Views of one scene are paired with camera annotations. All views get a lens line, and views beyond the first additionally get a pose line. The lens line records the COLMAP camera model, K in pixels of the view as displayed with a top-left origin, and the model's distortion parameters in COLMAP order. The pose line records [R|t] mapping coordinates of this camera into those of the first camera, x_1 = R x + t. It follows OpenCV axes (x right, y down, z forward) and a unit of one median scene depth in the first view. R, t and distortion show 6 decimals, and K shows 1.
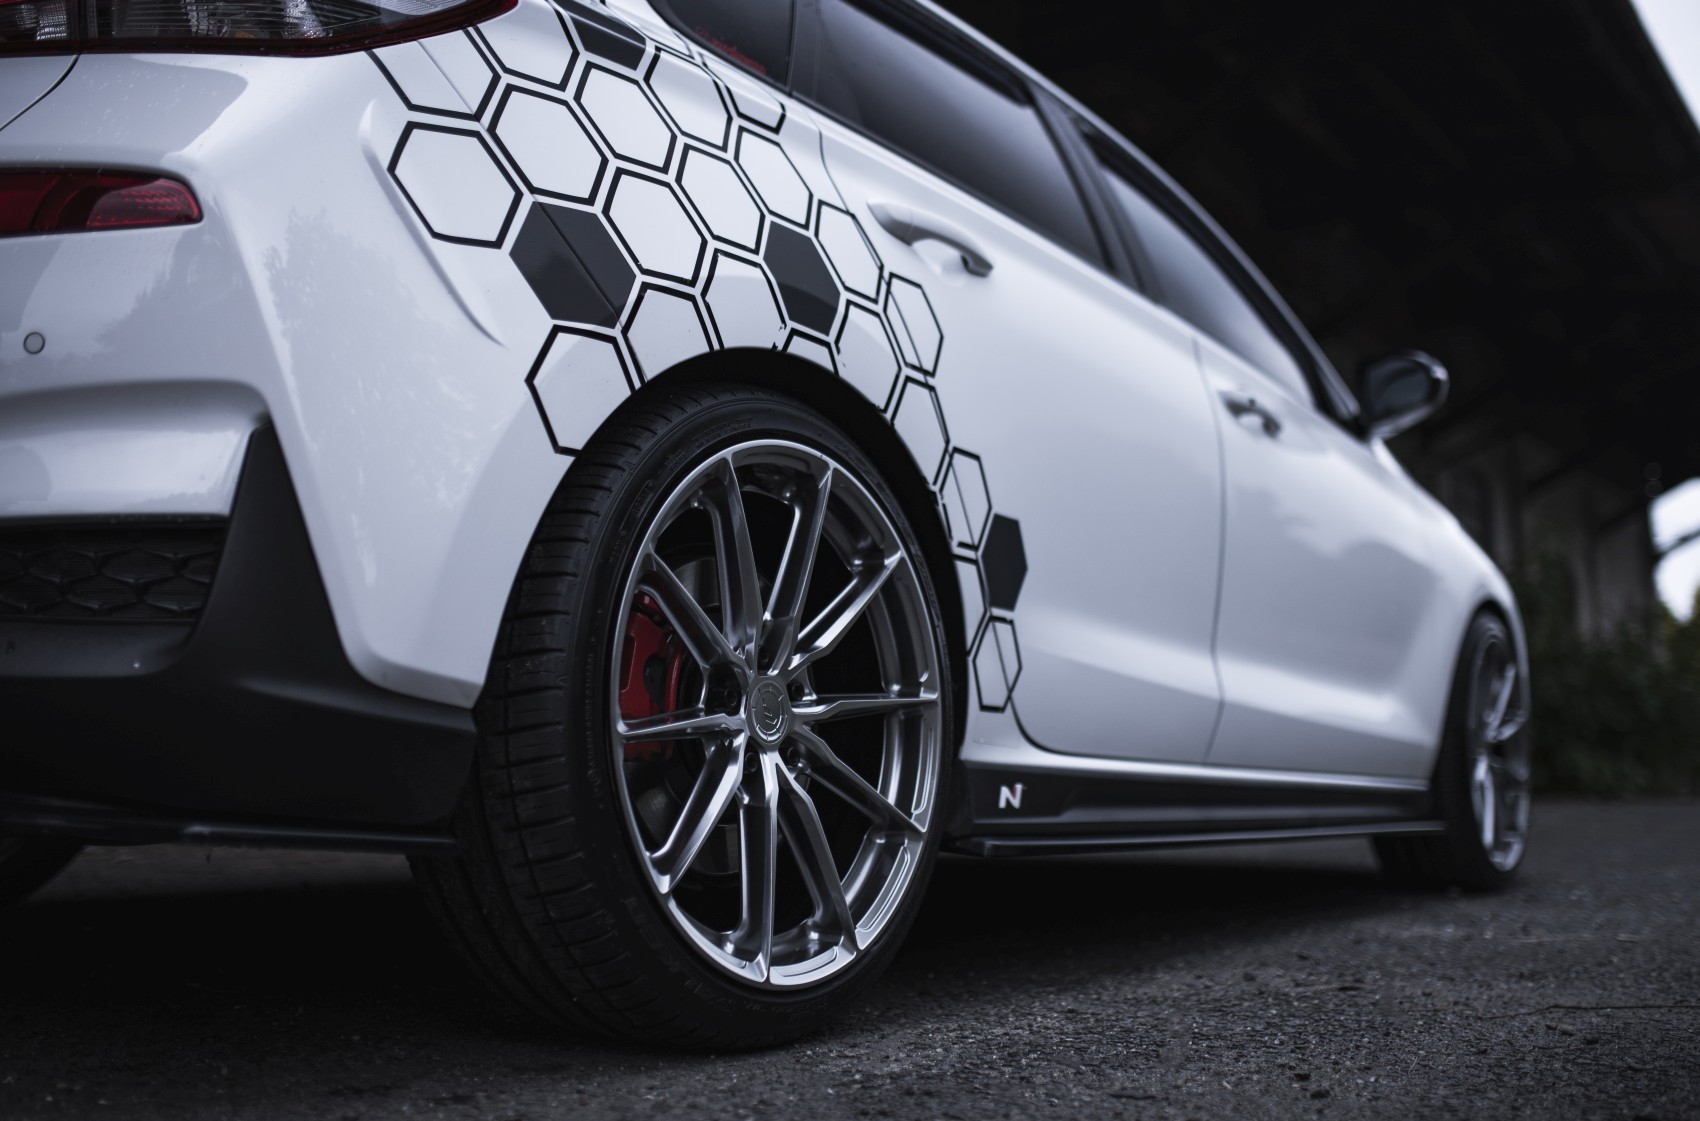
lens RADIAL K [[1698.9, 0, 861.7], [0, 1698.9, 555.6], [0, 0, 1]] dist [-0.073275, 0.122302]
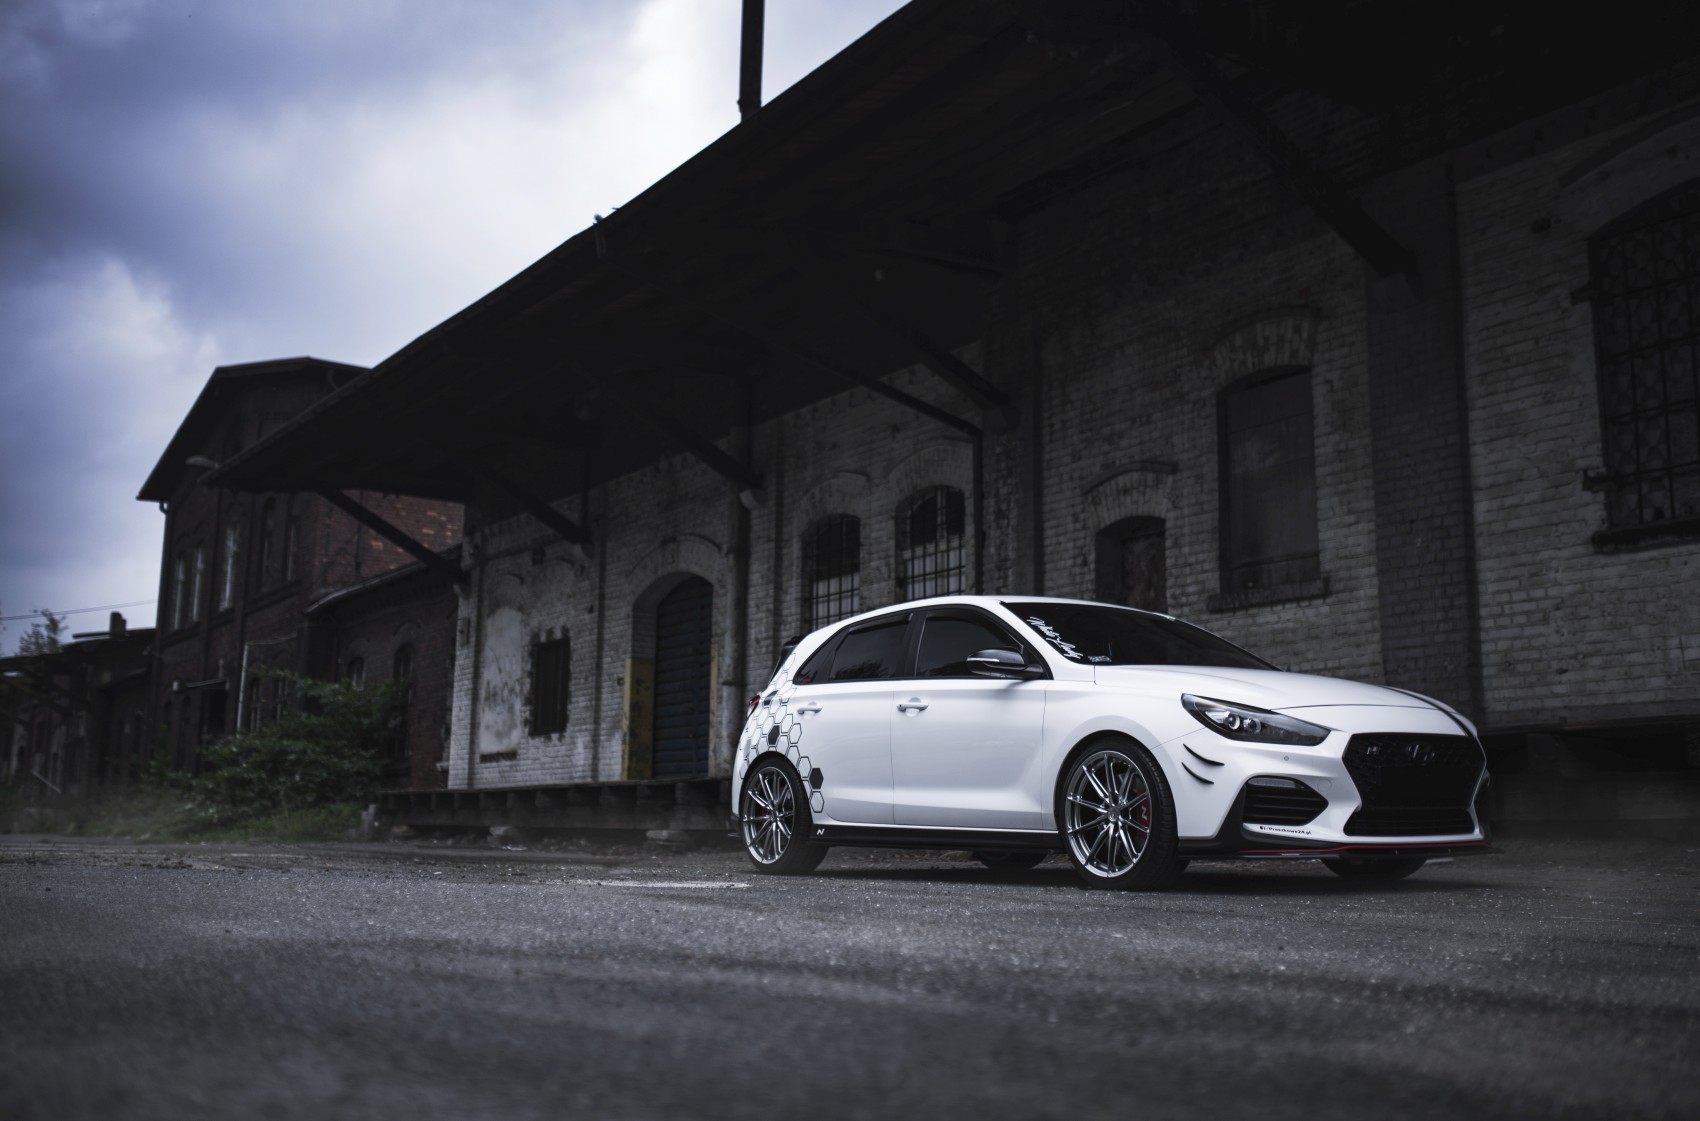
lens RADIAL K [[1698.9, 0, 861.7], [0, 1698.9, 555.6], [0, 0, 1]] dist [-0.073275, 0.122302]
pose [[-0.350663, -0.161425, -0.922484, 5.016813], [0.109220, 0.971261, -0.211478, 0.461725], [0.930111, -0.174911, -0.322954, 3.154143]]
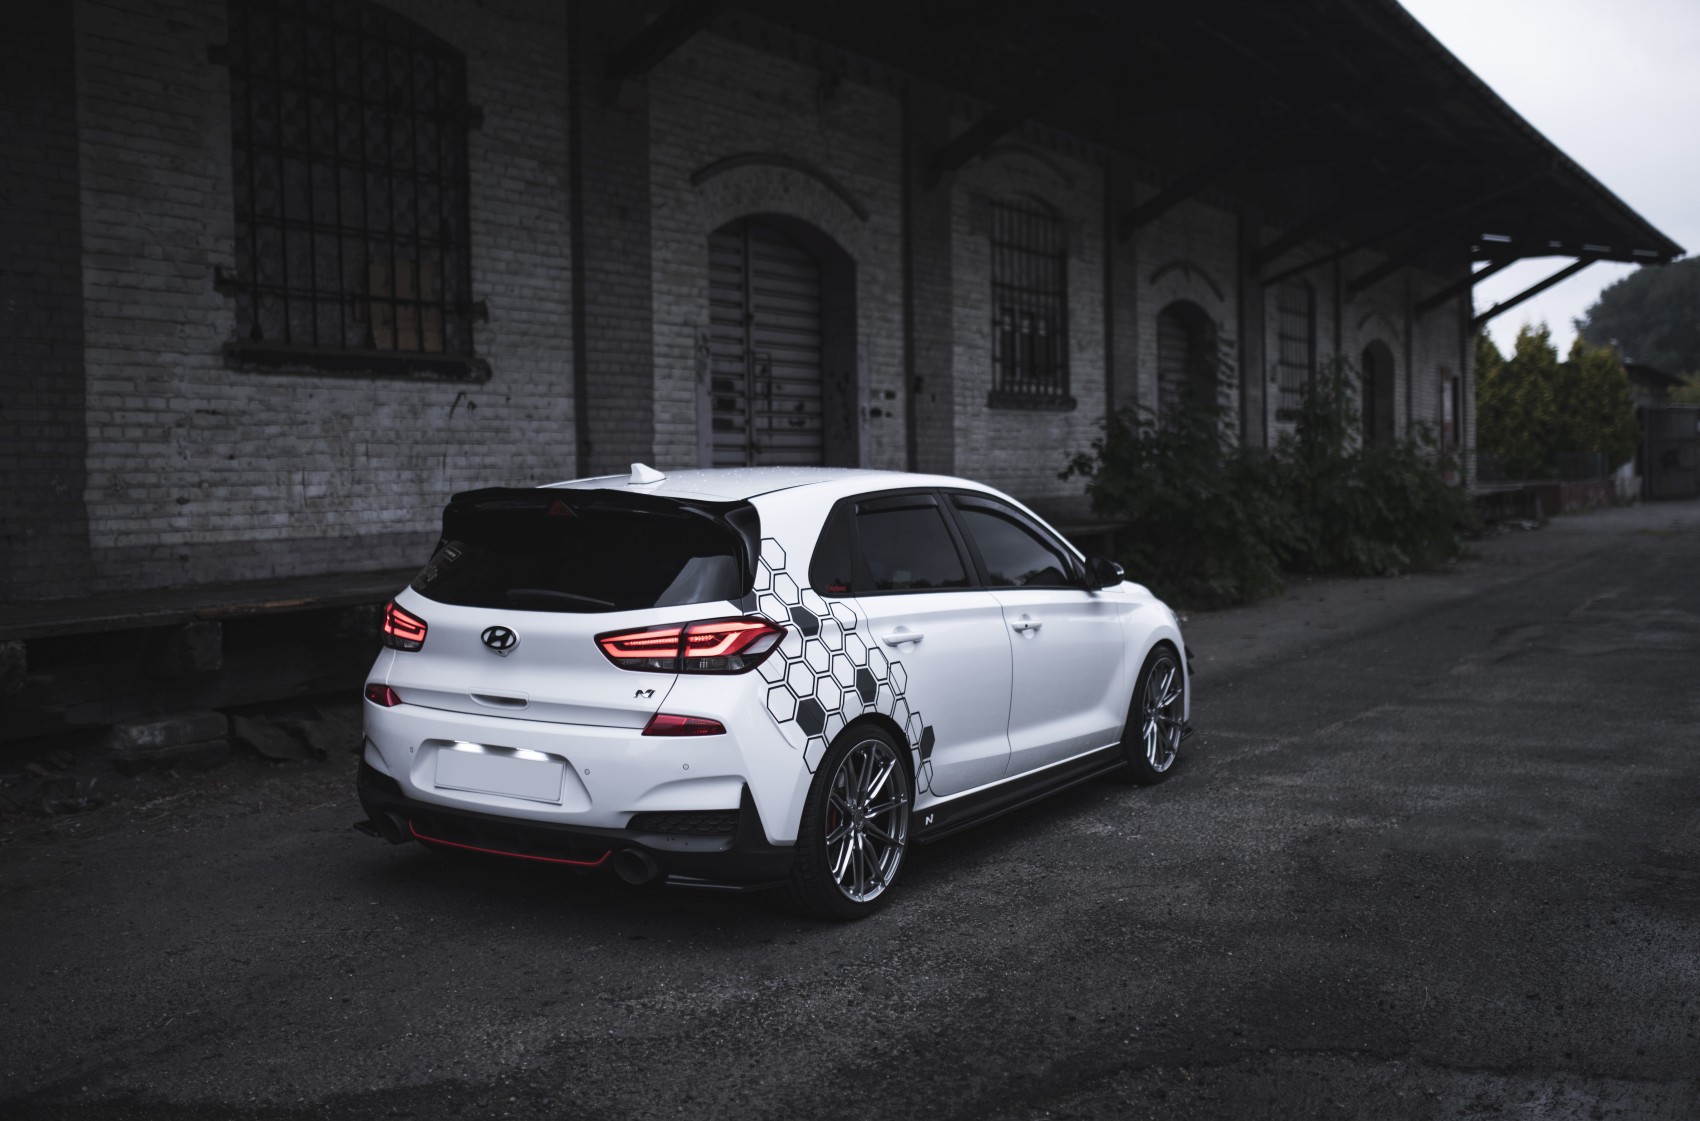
lens RADIAL K [[1698.9, 0, 861.7], [0, 1698.9, 555.6], [0, 0, 1]] dist [-0.073275, 0.122302]
pose [[0.997741, -0.019142, 0.064401, -0.249182], [0.007346, 0.983887, 0.178639, -0.992988], [-0.066783, -0.177763, 0.981805, -2.131077]]
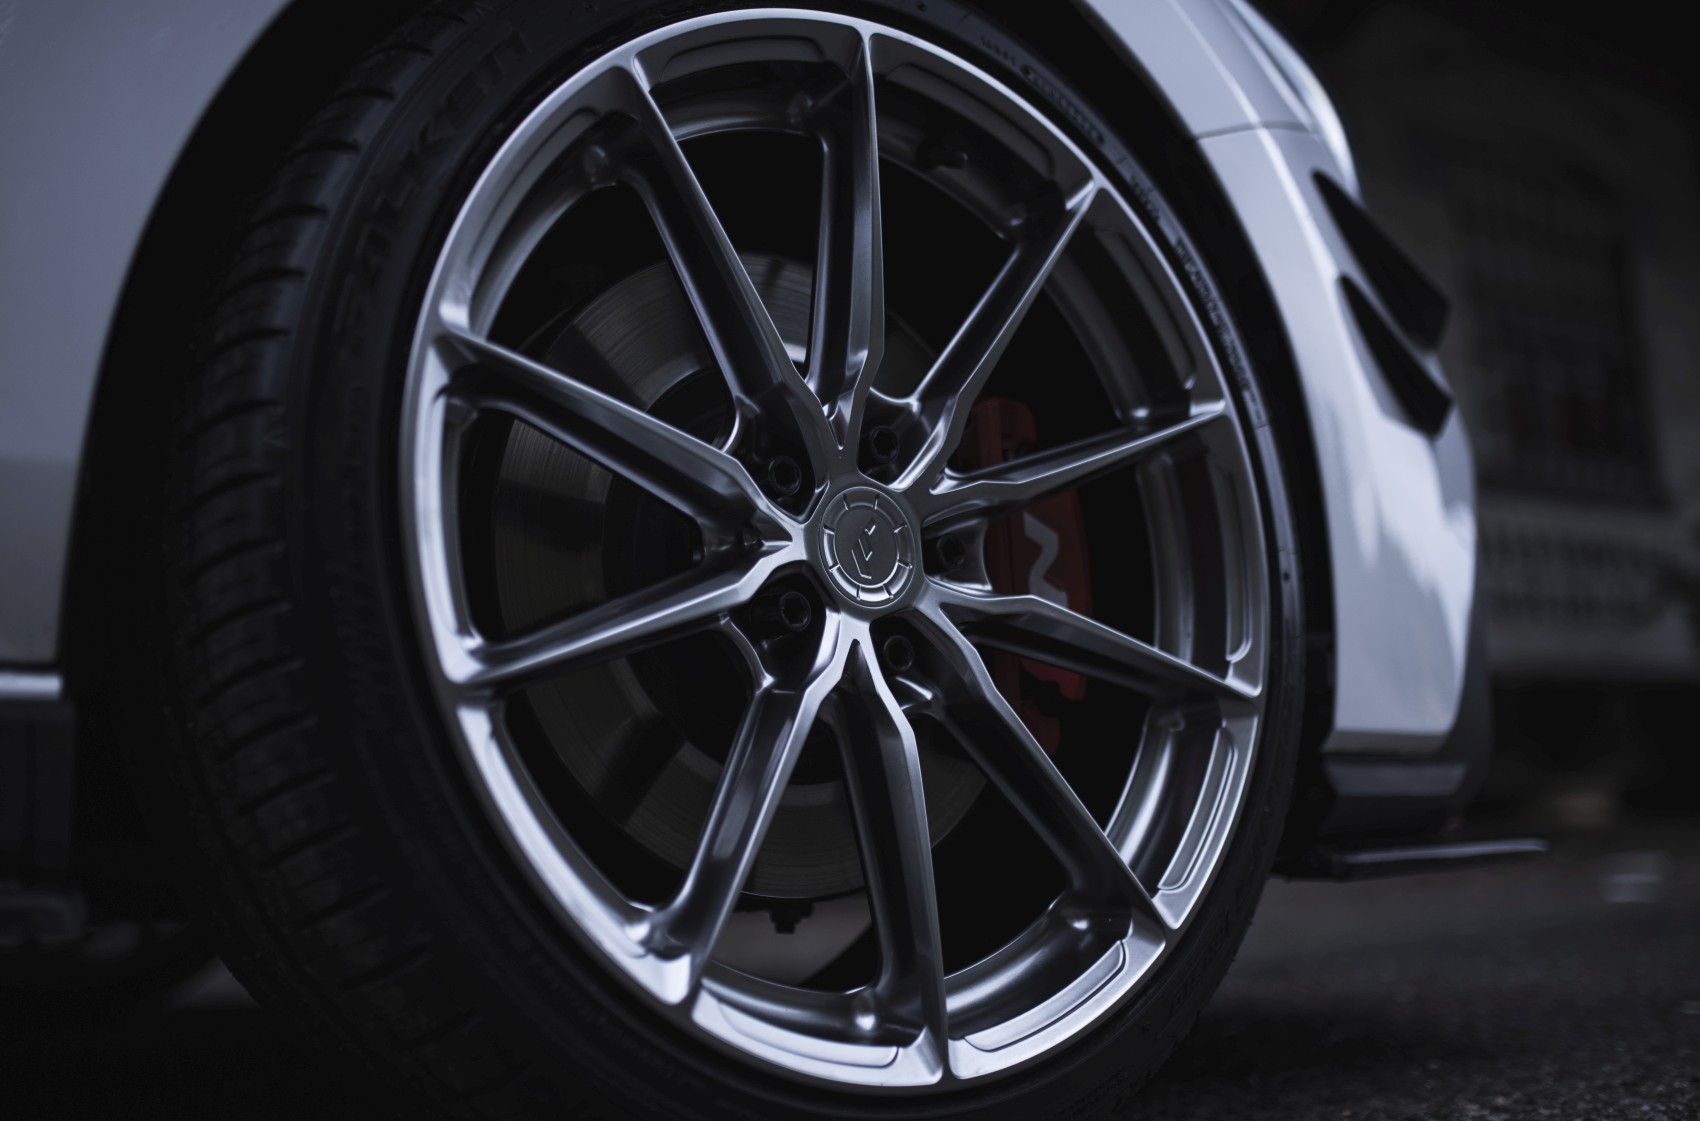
lens RADIAL K [[1752.0, 0, 850.0], [0, 1752.0, 560.5], [0, 0, 1]] dist [-0.080079, 0.136300]
pose [[0.948459, -0.121012, -0.292885, 0.985259], [0.104851, 0.991998, -0.070322, 0.305918], [0.299051, 0.035988, 0.953558, 1.780549]]
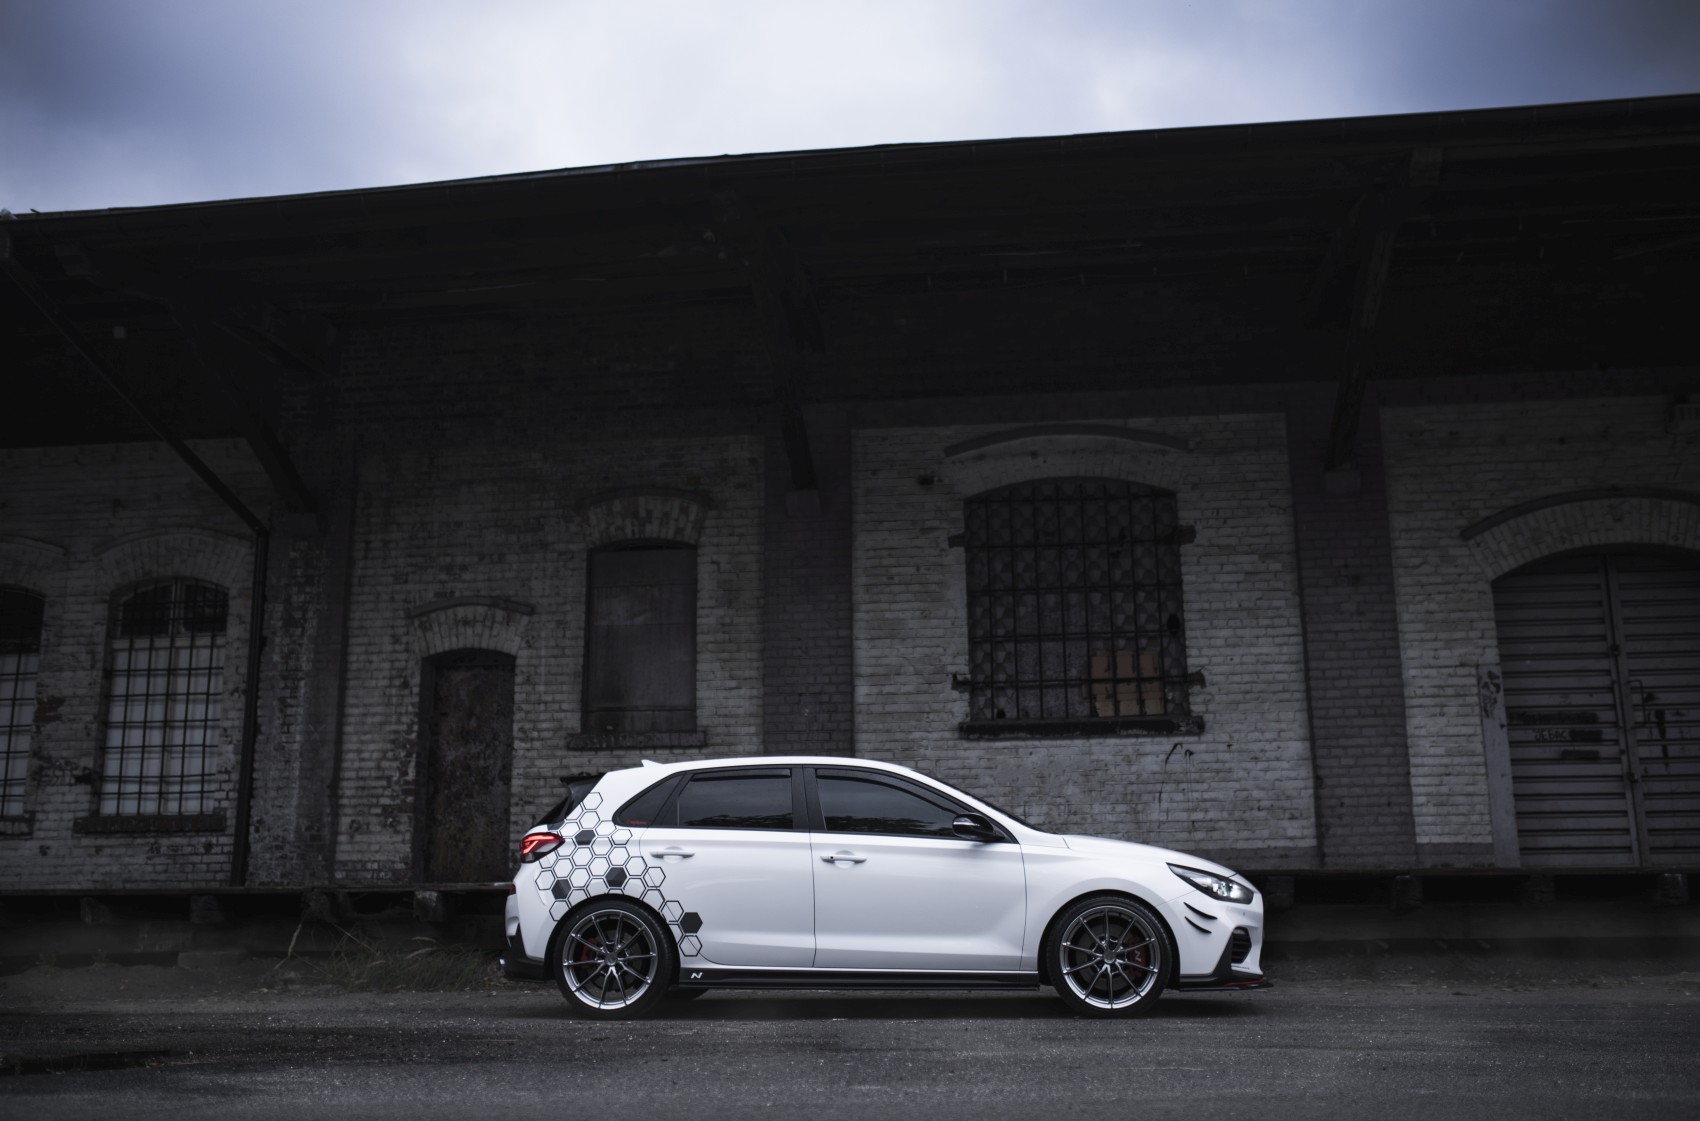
lens RADIAL K [[1623.5, 0, 859.2], [0, 1623.5, 553.0], [0, 0, 1]] dist [-0.071137, 0.114617]
pose [[0.485327, -0.206318, -0.849641, 5.008761], [0.122906, 0.978210, -0.167333, -0.220325], [0.865651, -0.023215, 0.500109, -0.893648]]
